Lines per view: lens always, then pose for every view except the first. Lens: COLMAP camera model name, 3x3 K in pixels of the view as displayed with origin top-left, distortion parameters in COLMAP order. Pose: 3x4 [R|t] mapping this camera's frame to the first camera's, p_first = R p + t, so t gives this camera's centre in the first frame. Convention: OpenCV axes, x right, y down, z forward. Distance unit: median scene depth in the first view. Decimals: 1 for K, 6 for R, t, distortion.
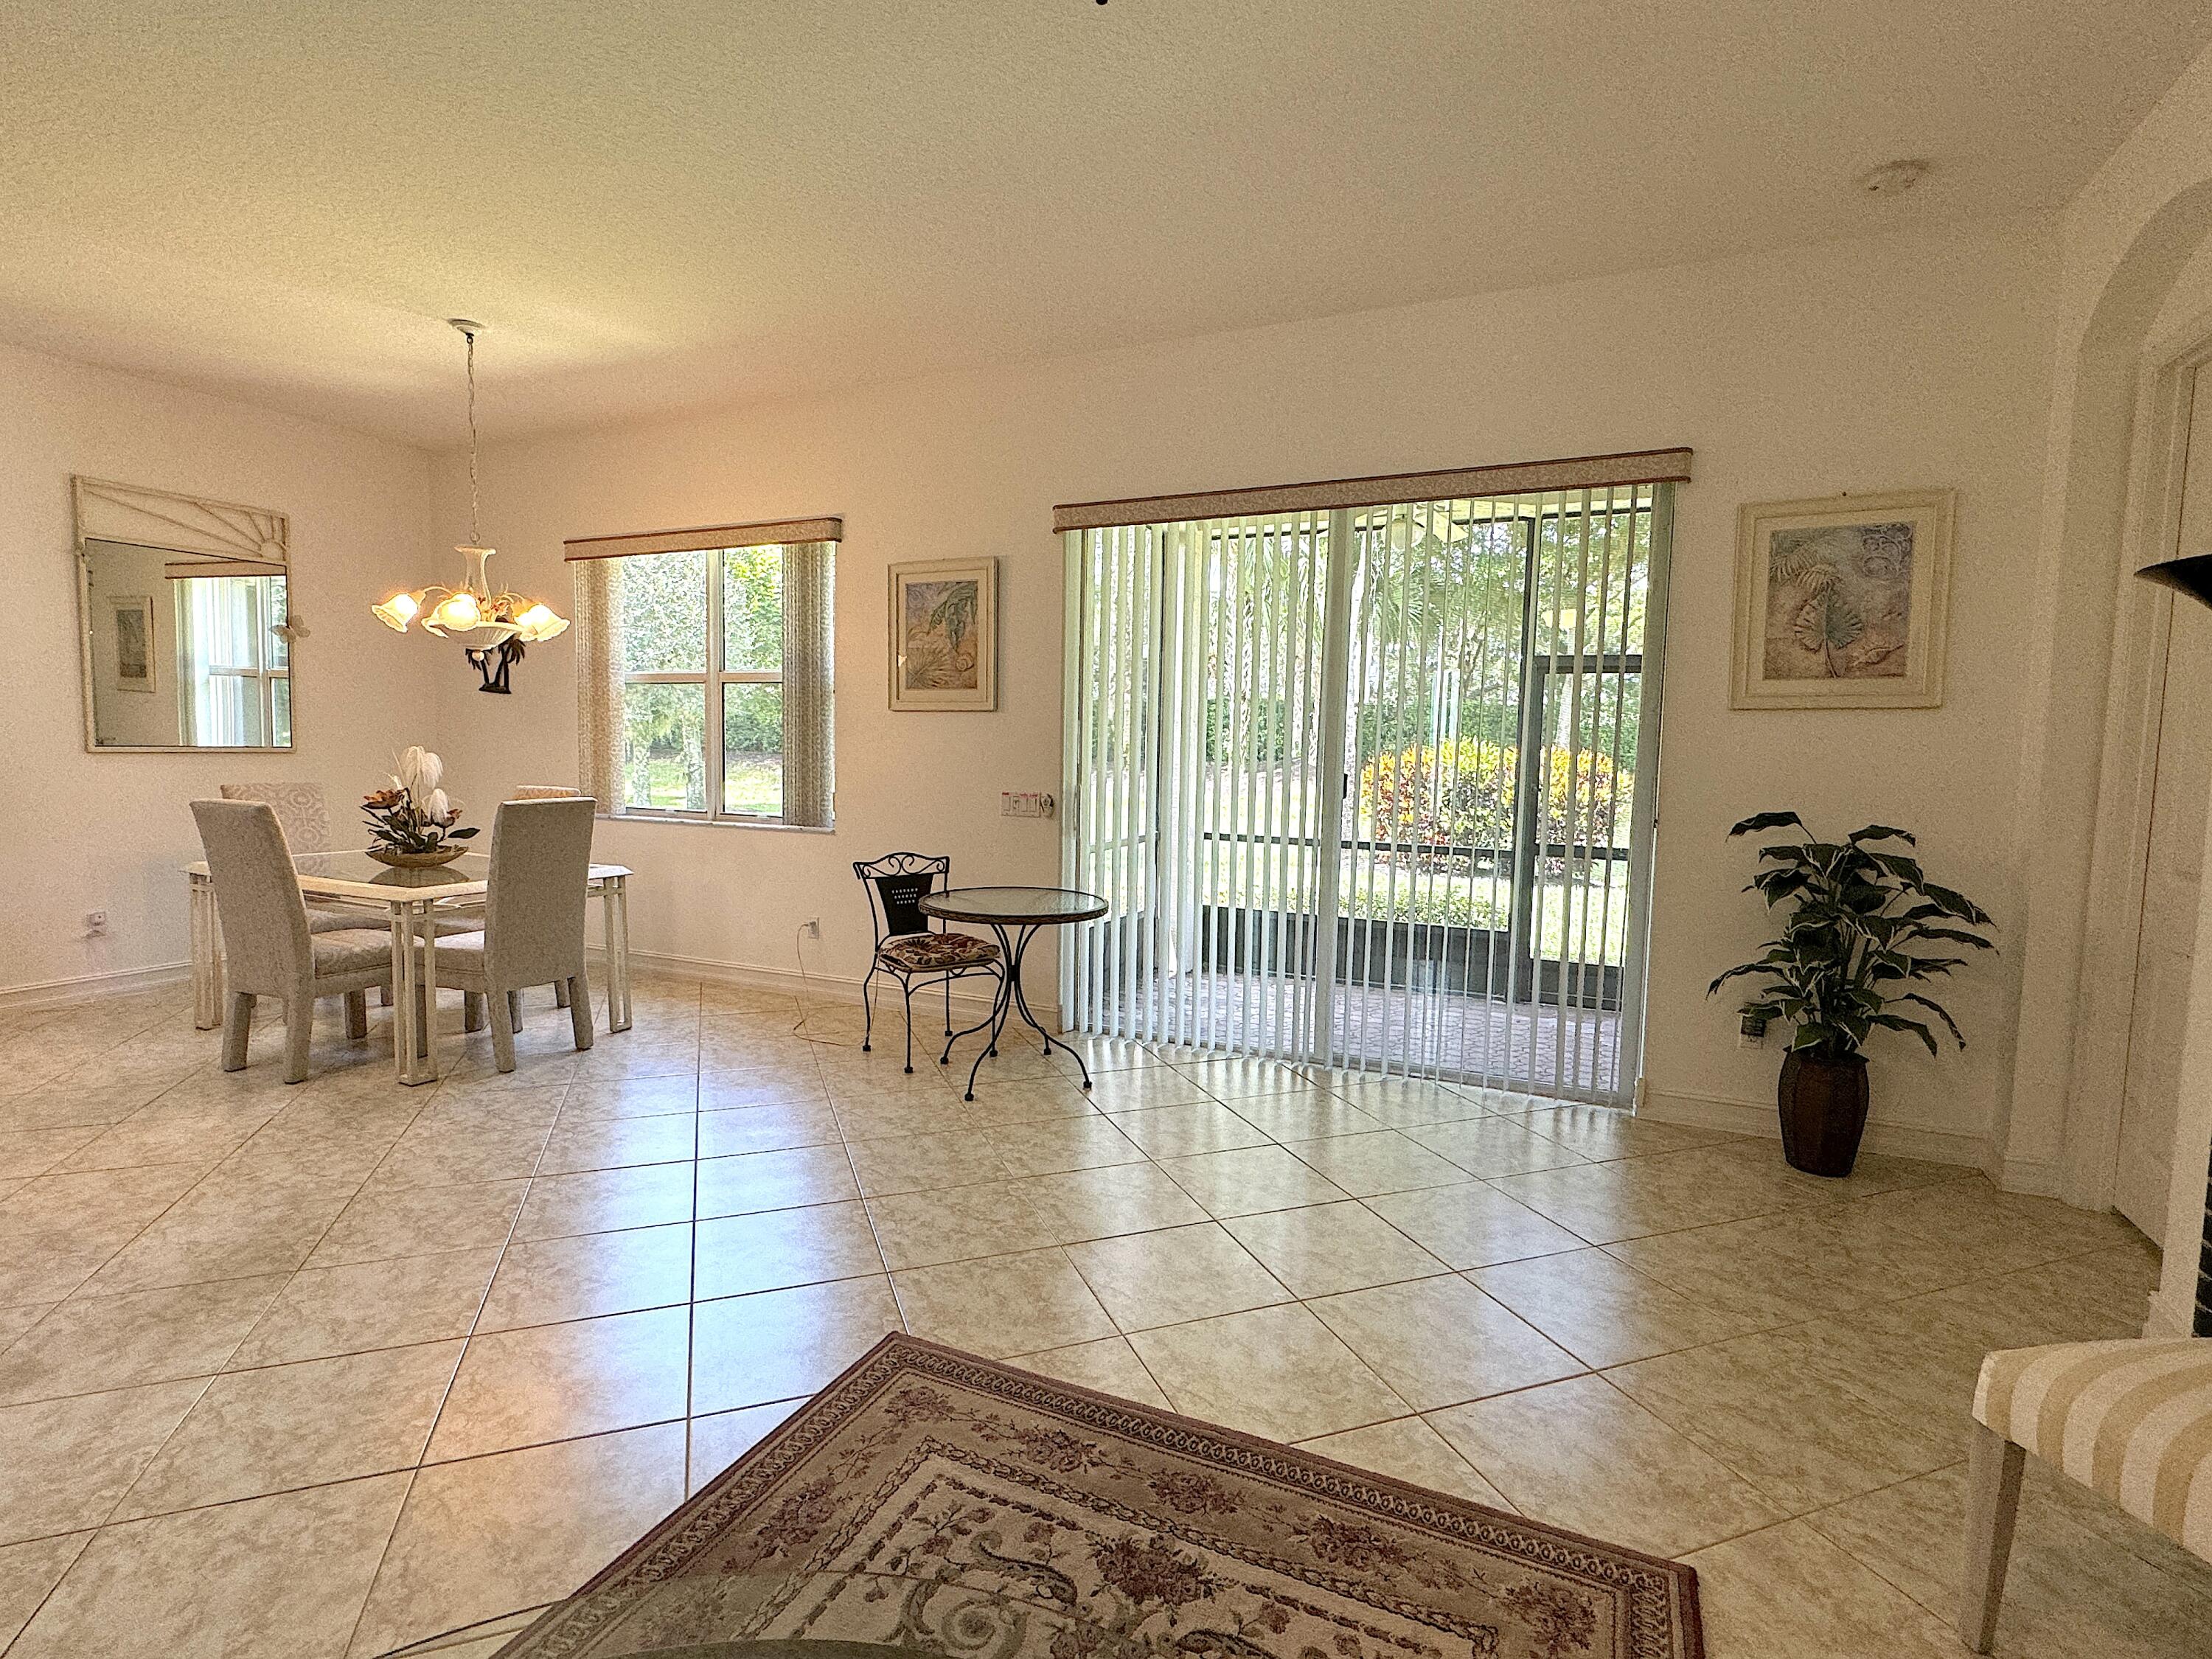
lens RADIAL K [[1074.1, 0, 1103.8], [0, 1074.1, 827.1], [0, 0, 1]] dist [0.003948, -0.000344]
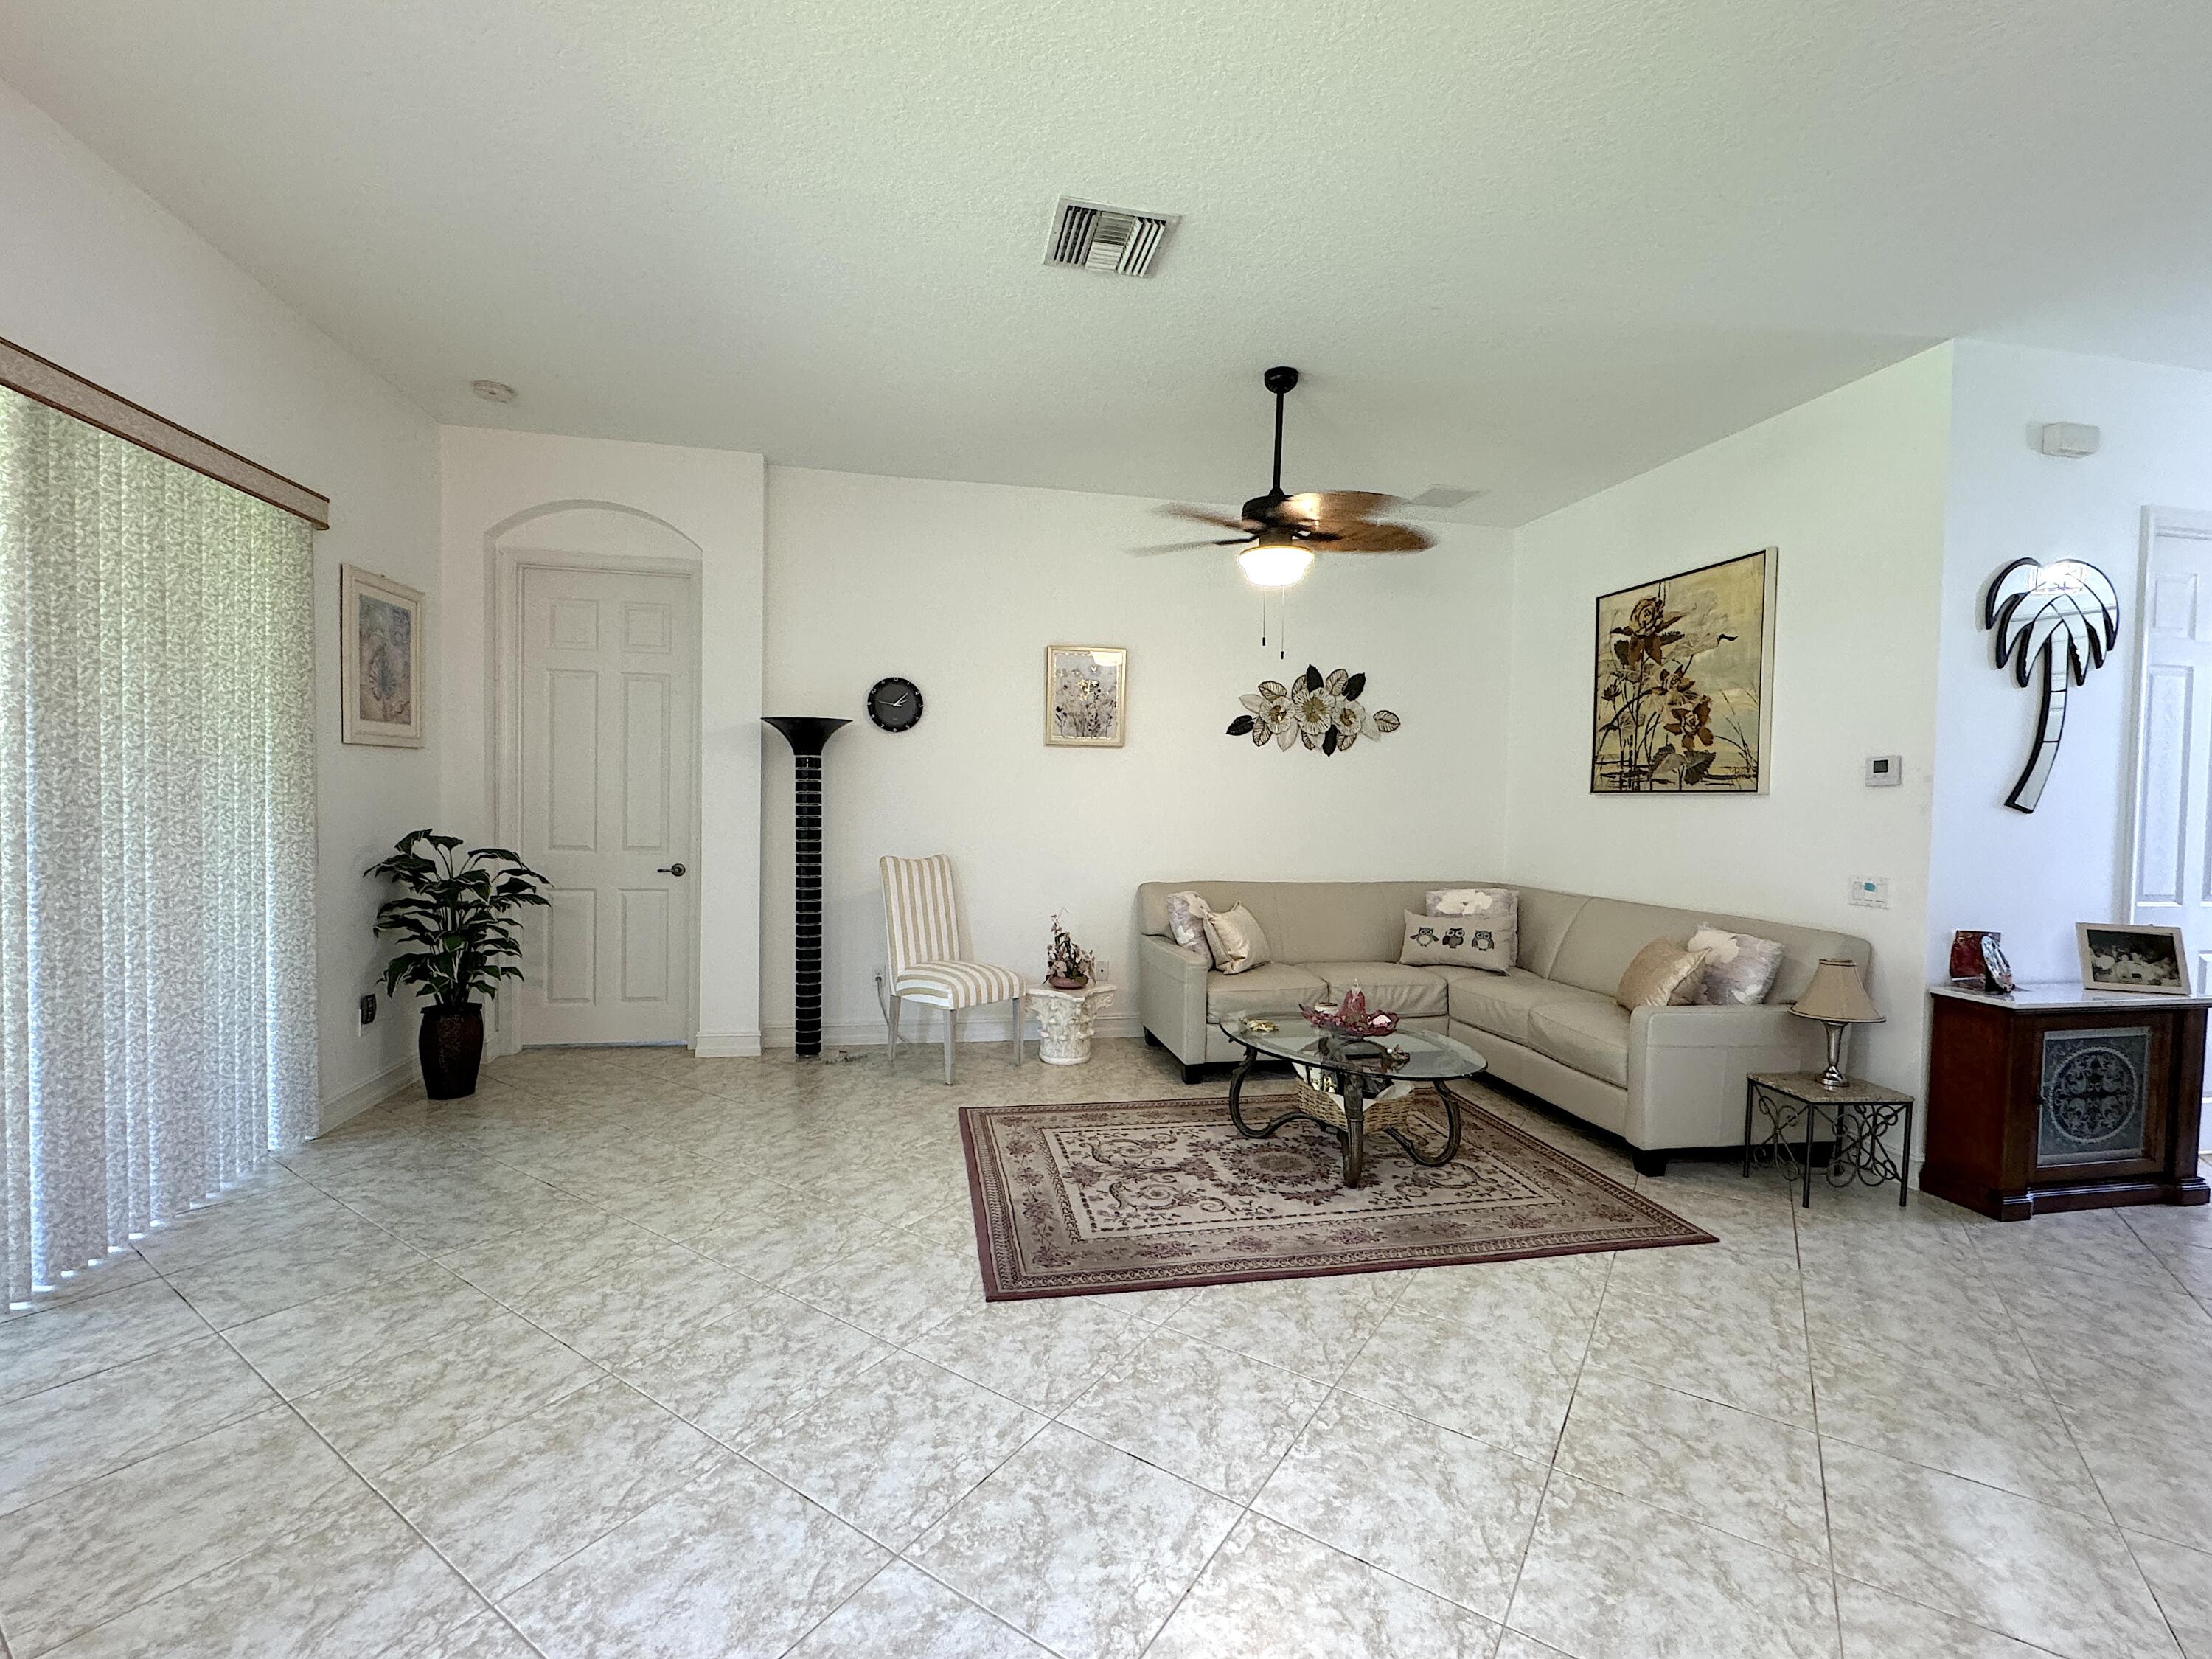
lens RADIAL K [[970.4, 0, 1109.7], [0, 970.4, 832.8], [0, 0, 1]] dist [0.000718, 0.001908]
pose [[-0.593292, -0.060435, 0.802716, -0.749280], [0.031755, 0.994645, 0.098355, -0.095039], [-0.804361, 0.083843, -0.588195, 1.007736]]
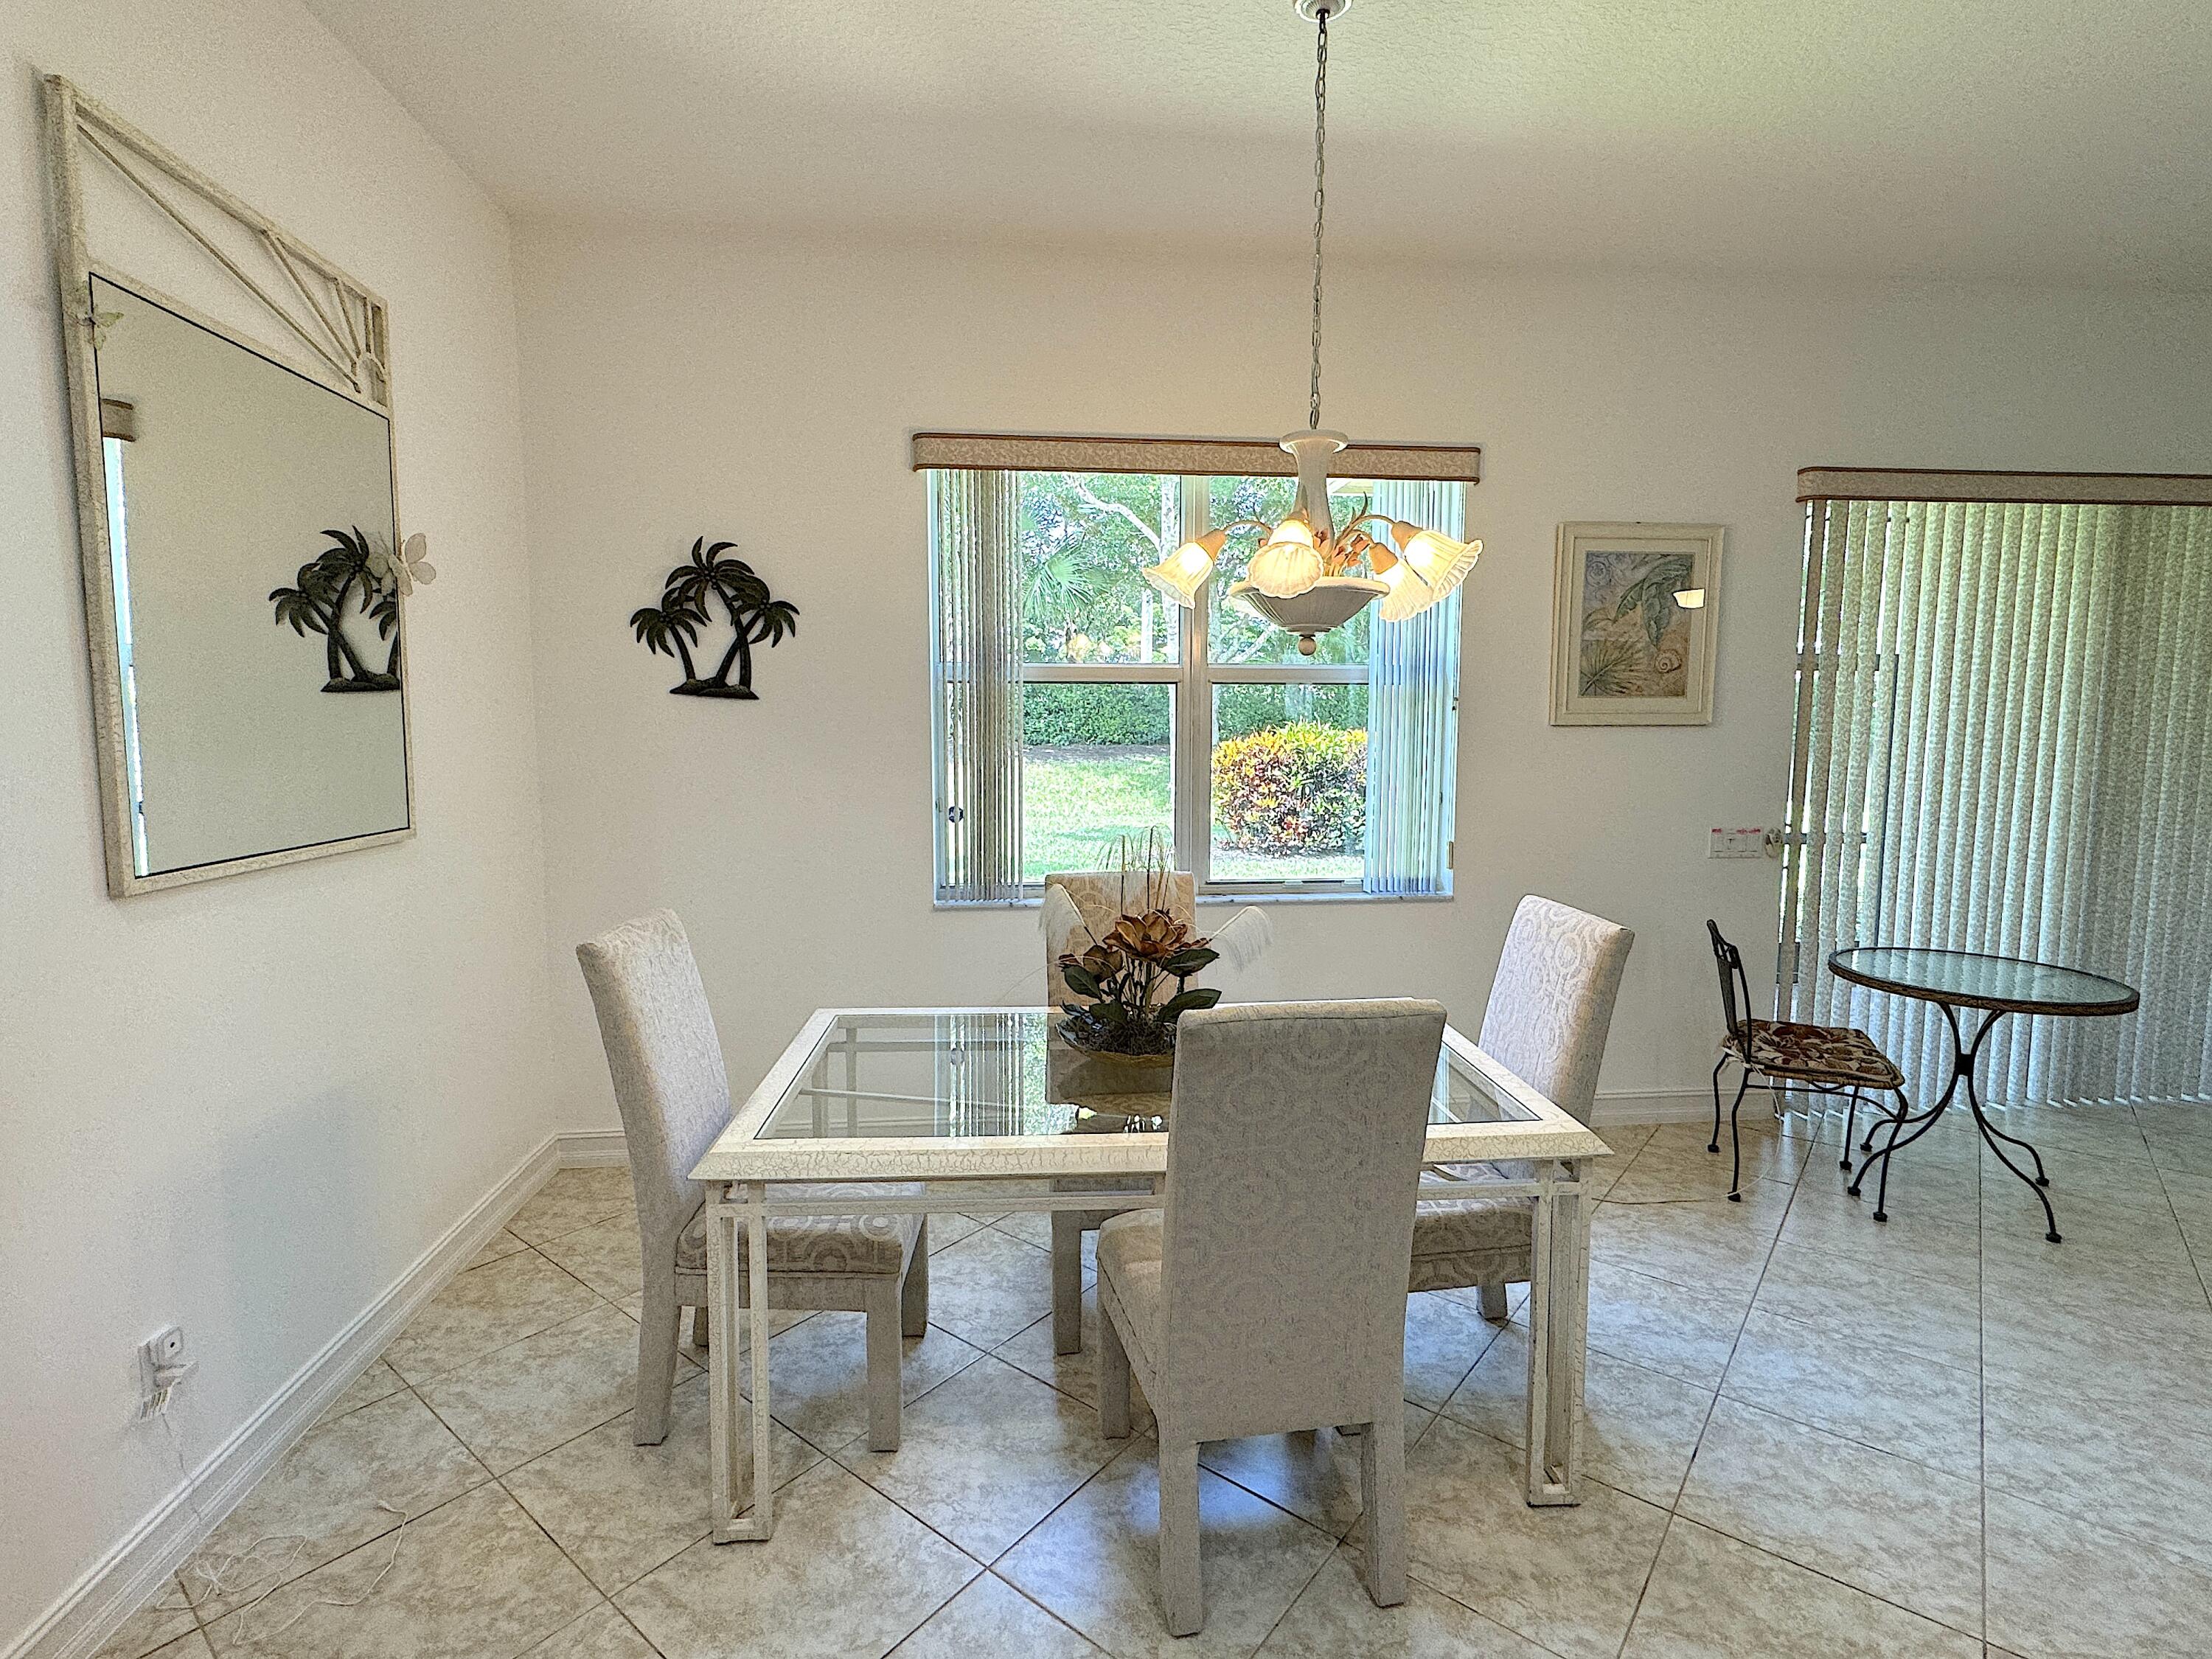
lens RADIAL K [[1030.8, 0, 1104.9], [0, 1030.8, 824.6], [0, 0, 1]] dist [-0.003368, -0.000319]
pose [[0.867719, -0.065435, 0.492729, -1.180392], [0.055963, 0.997855, 0.033962, -0.119157], [-0.493894, -0.001894, 0.869520, 0.788173]]
